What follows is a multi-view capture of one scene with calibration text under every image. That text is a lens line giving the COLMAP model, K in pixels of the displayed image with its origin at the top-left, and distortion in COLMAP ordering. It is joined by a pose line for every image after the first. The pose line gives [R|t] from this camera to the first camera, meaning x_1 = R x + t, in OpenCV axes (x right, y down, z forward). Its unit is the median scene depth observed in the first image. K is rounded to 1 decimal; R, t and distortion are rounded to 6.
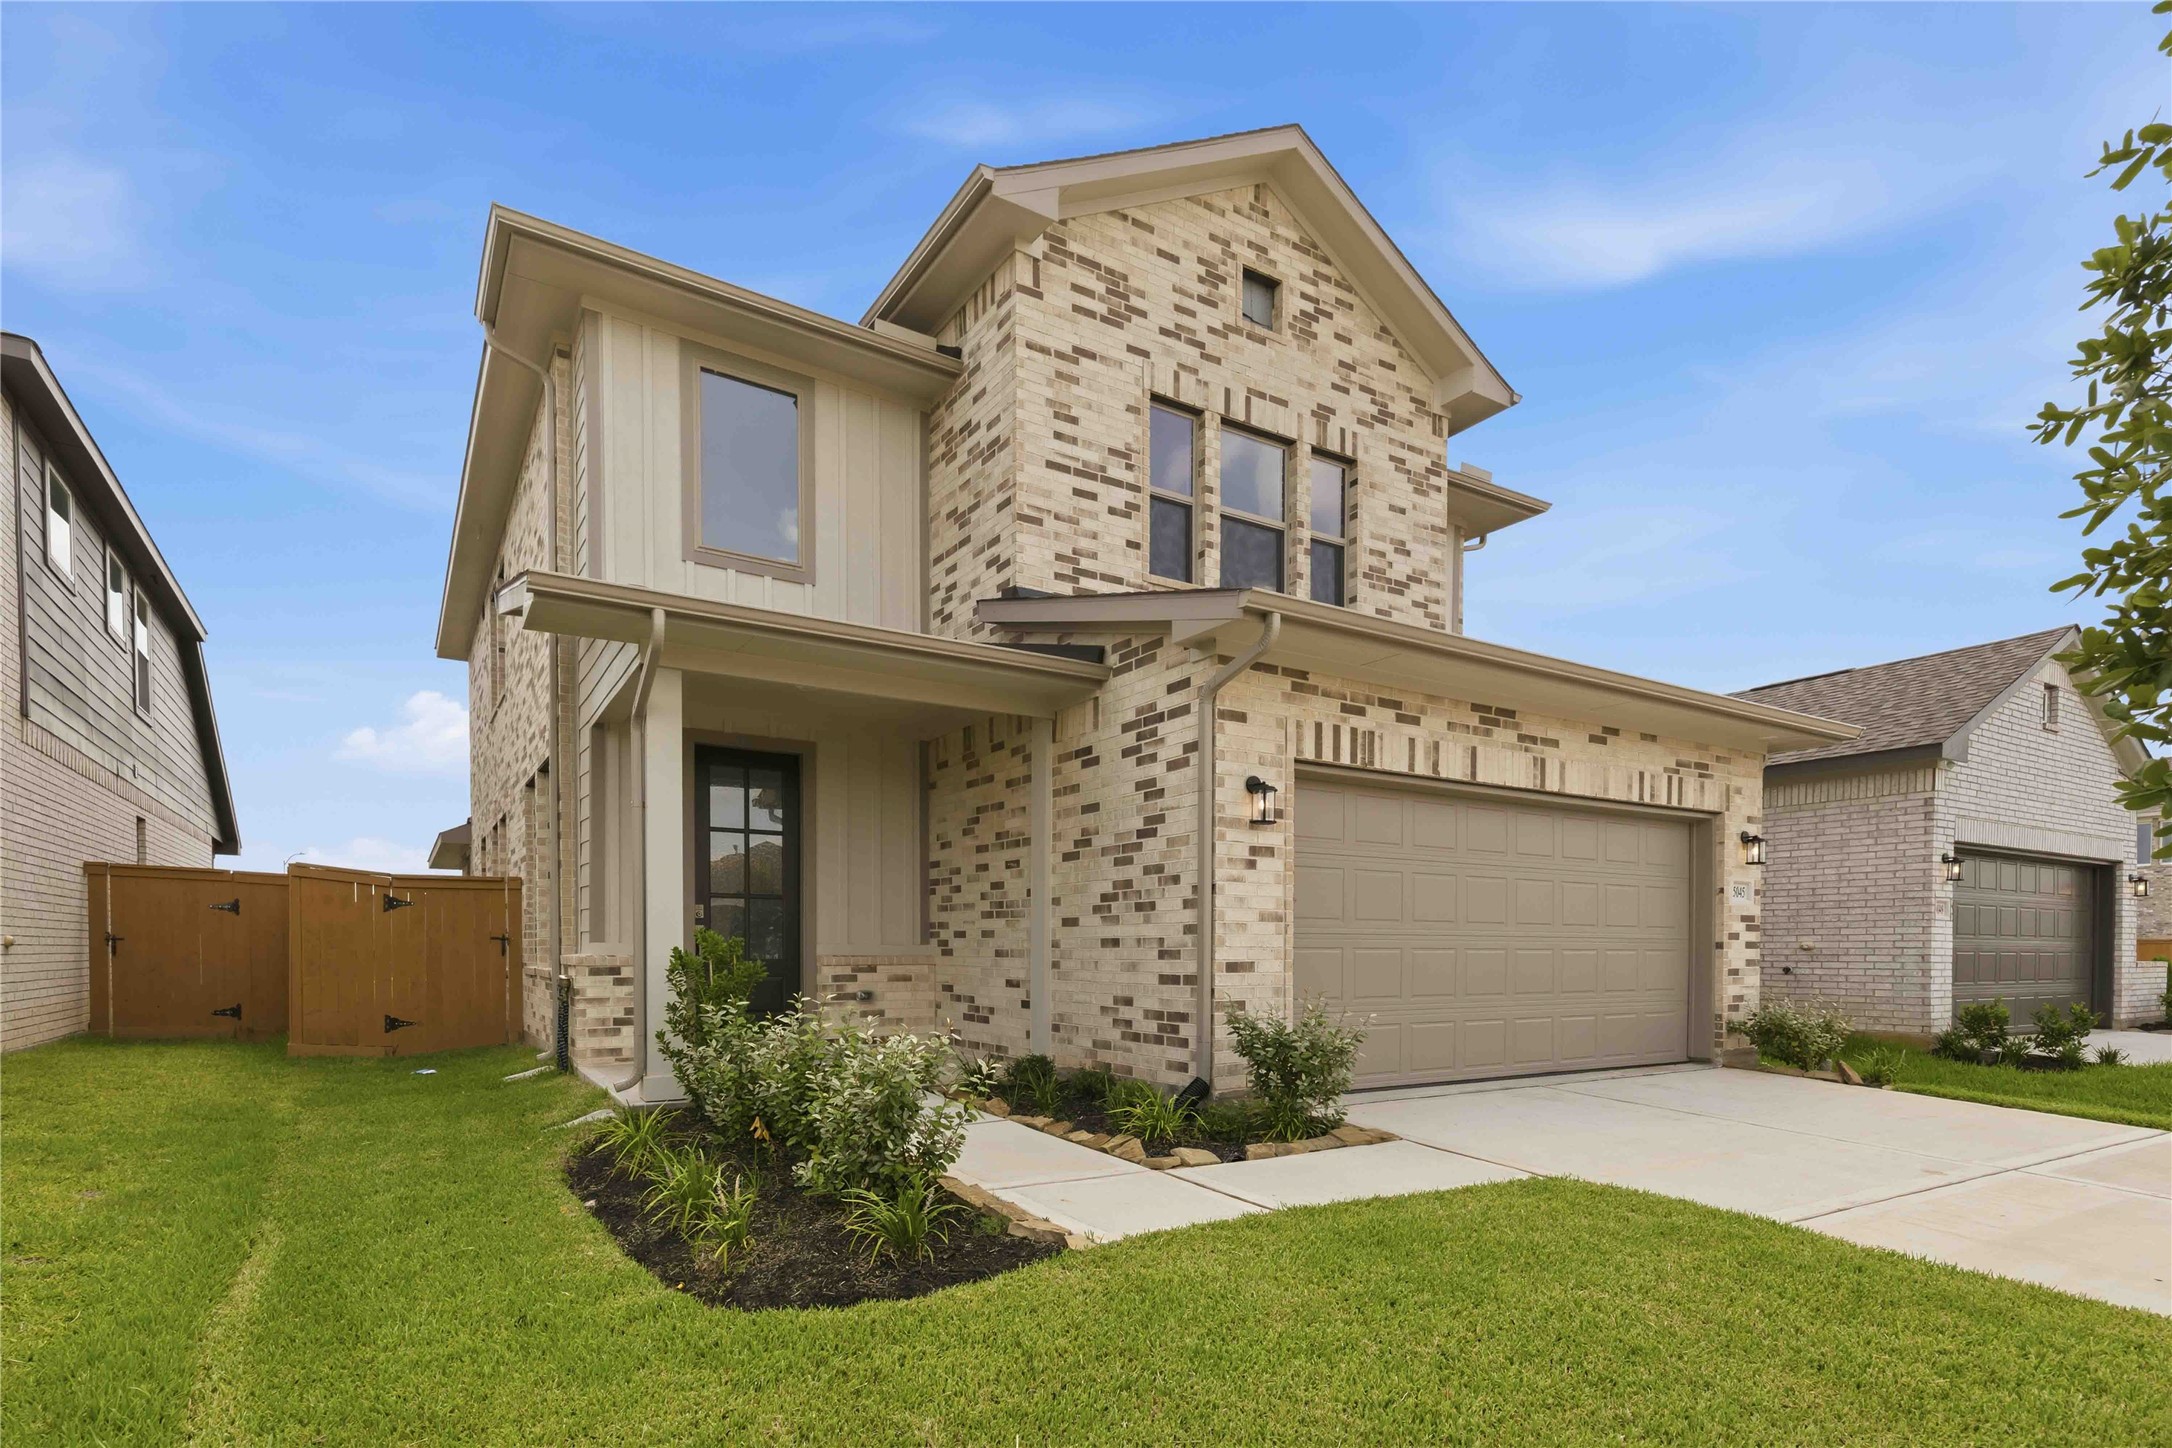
lens RADIAL K [[1076.5, 0, 1062.2], [0, 1076.5, 978.1], [0, 0, 1]] dist [0.013249, 0.001677]
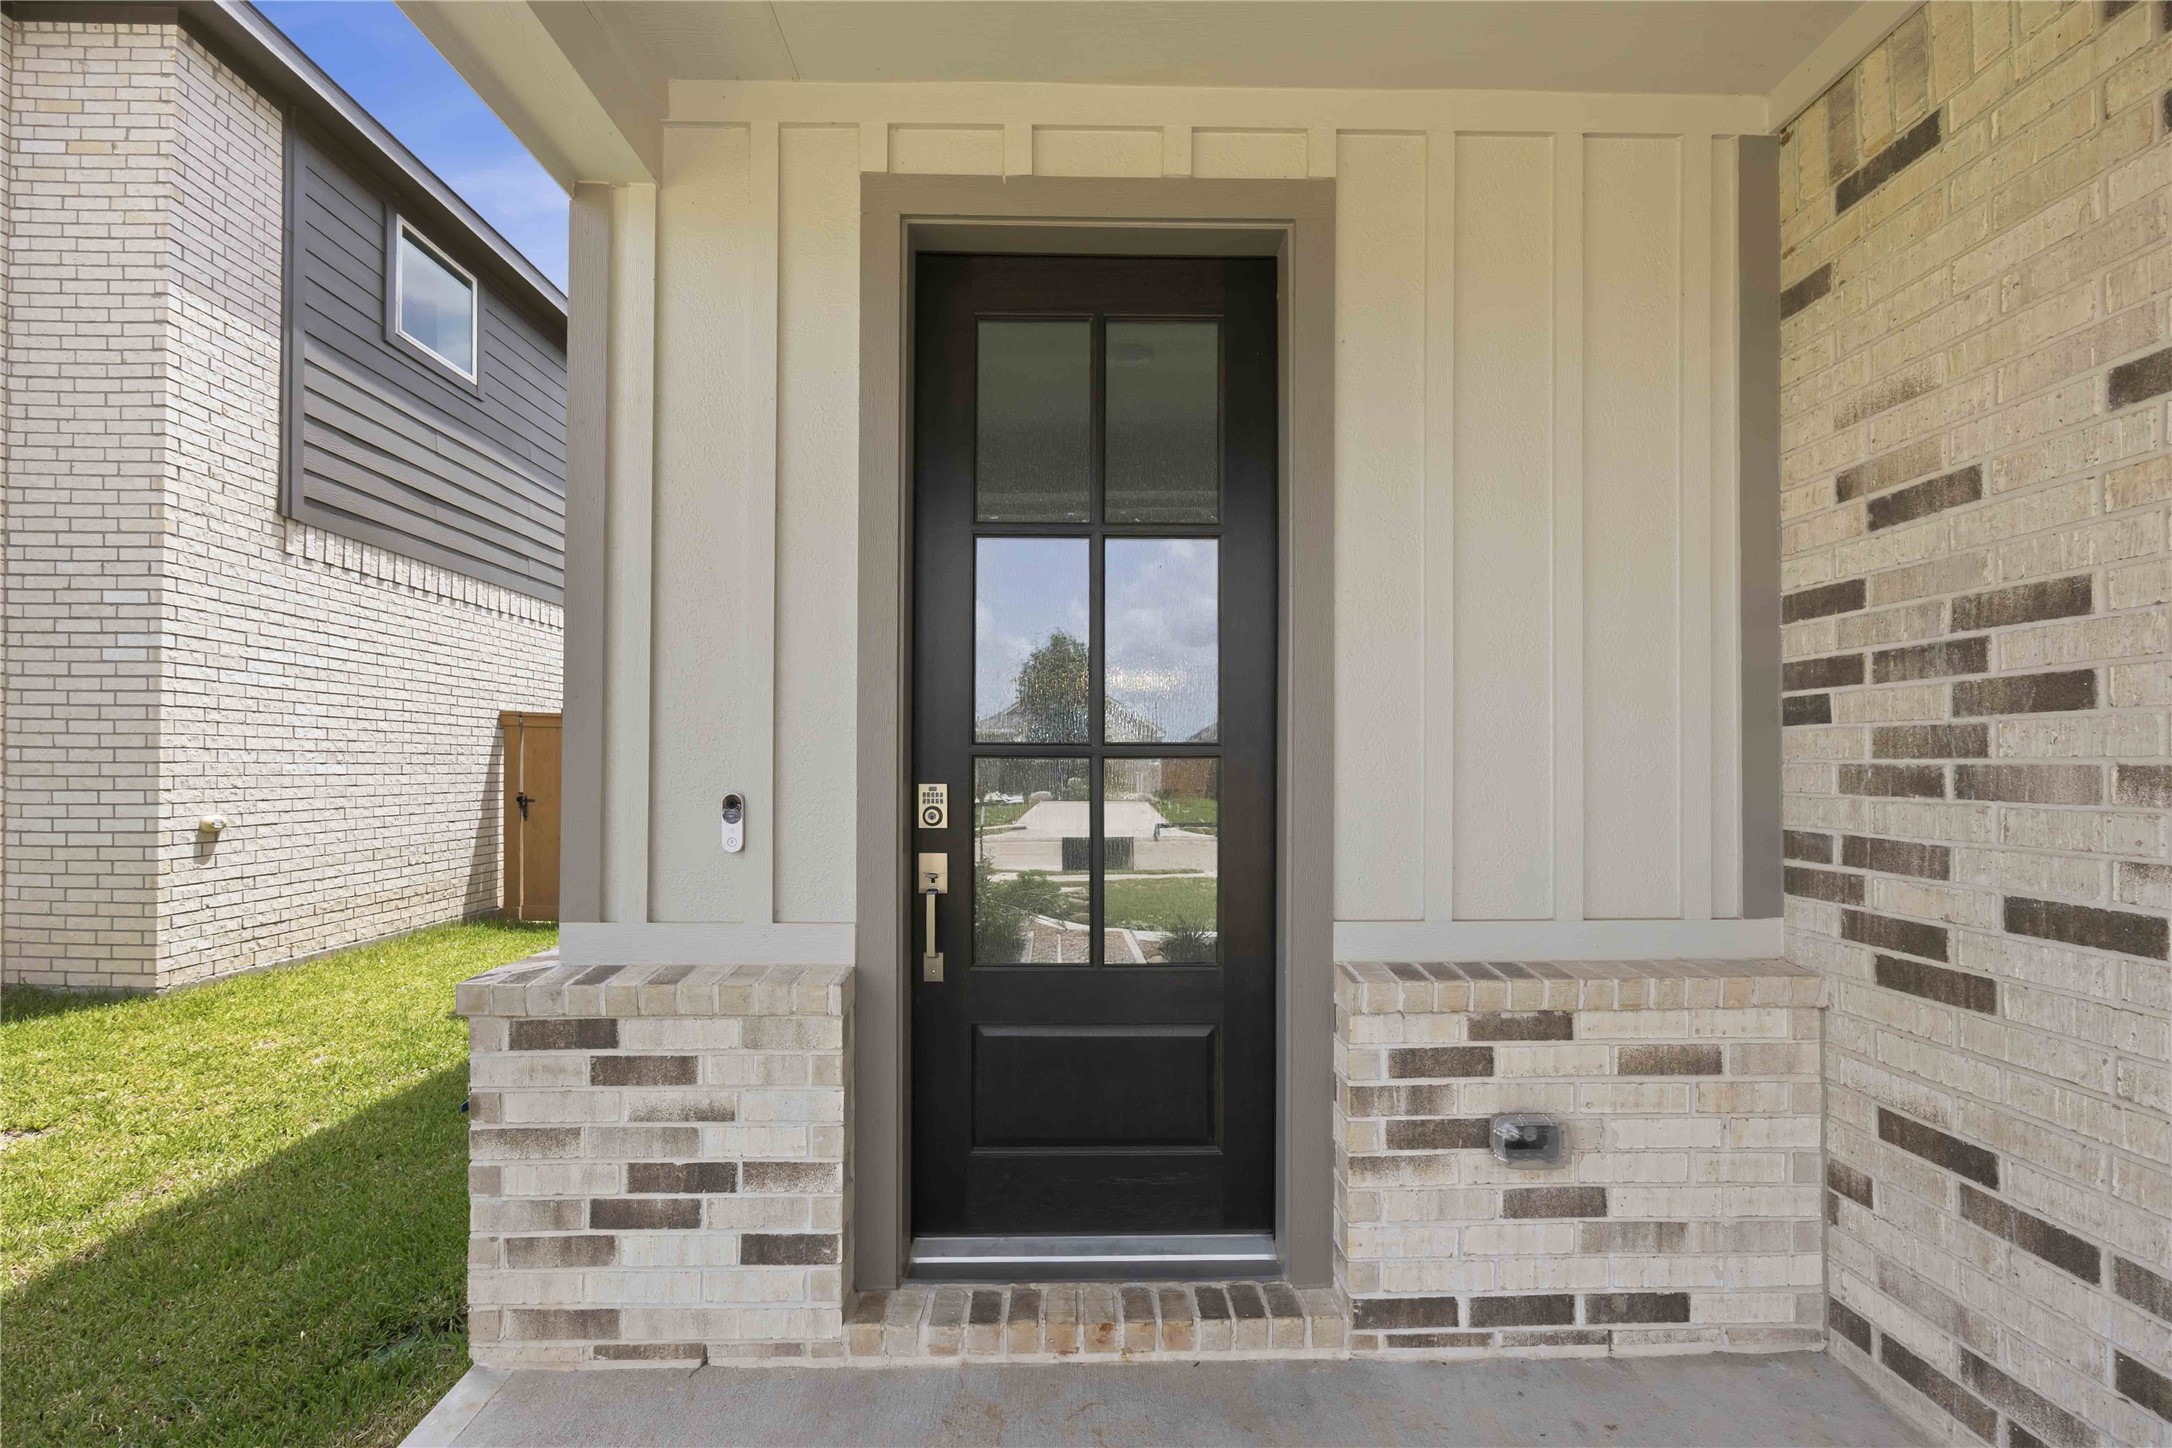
lens RADIAL K [[869.8, 0, 1082.1], [0, 869.8, 763.5], [0, 0, 1]] dist [-0.008509, 0.000488]
pose [[0.859410, -0.004375, -0.511268, -0.170903], [-0.007163, 0.999762, -0.020597, -0.066137], [0.511237, 0.021364, 0.859174, 0.782892]]
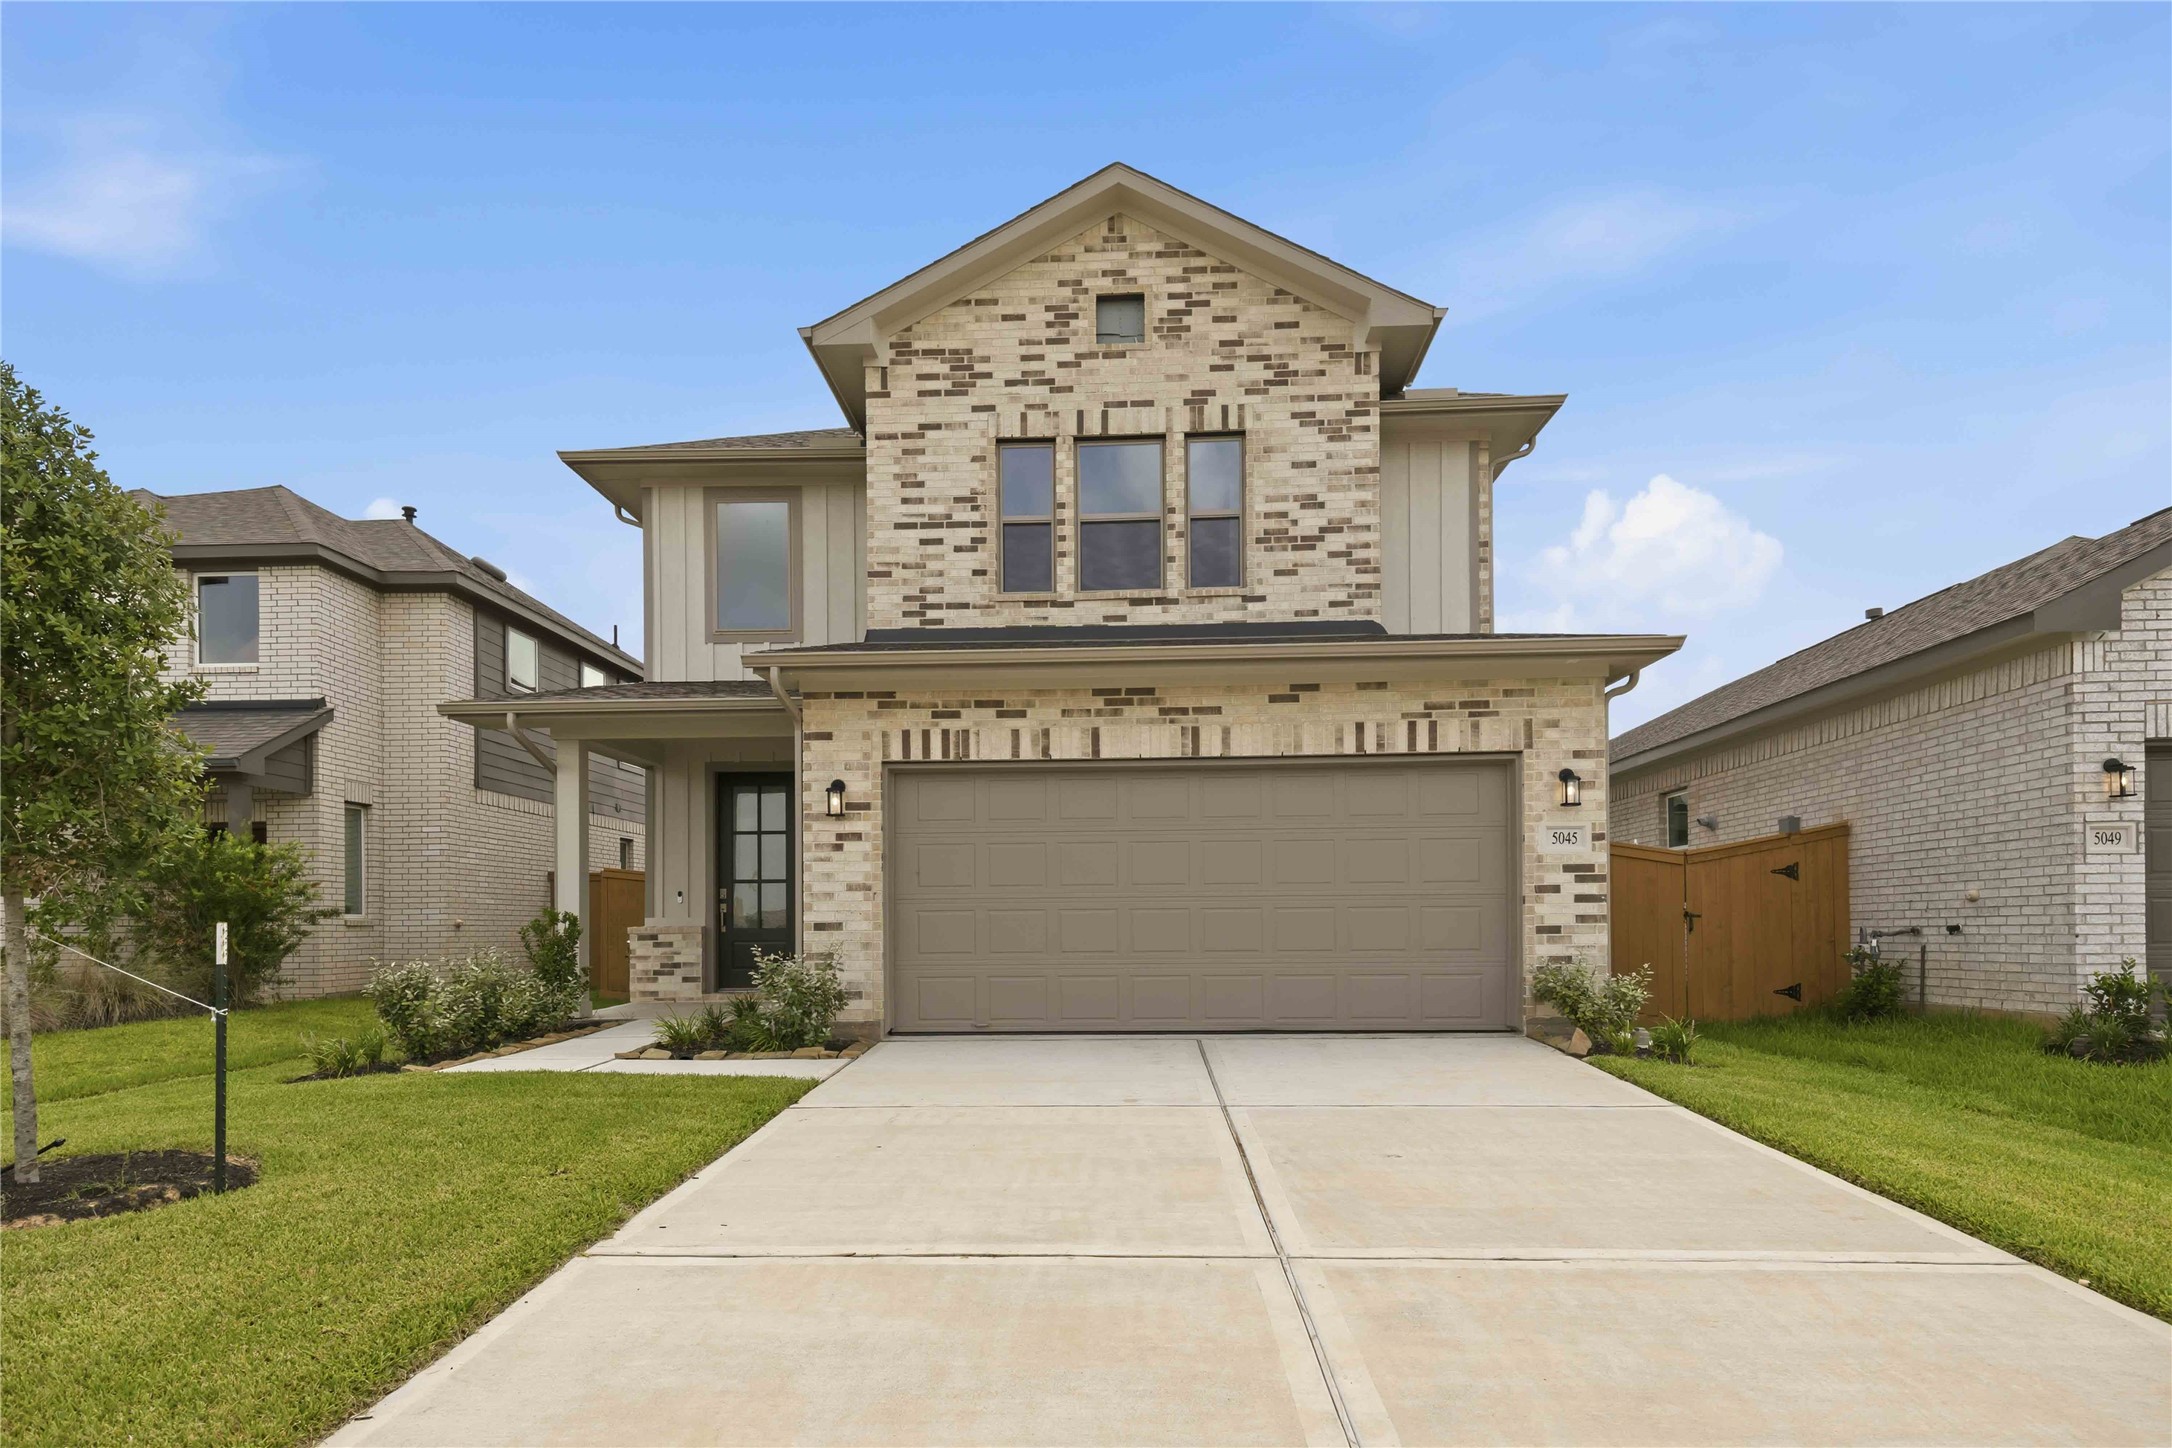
lens RADIAL K [[1261.3, 0, 1091.4], [0, 1261.3, 933.9], [0, 0, 1]] dist [0.026663, -0.002450]
pose [[0.826893, -0.010748, -0.562256, 0.917515], [-0.002633, 0.999732, -0.022984, 0.023410], [0.562353, 0.020486, 0.826644, -0.061613]]
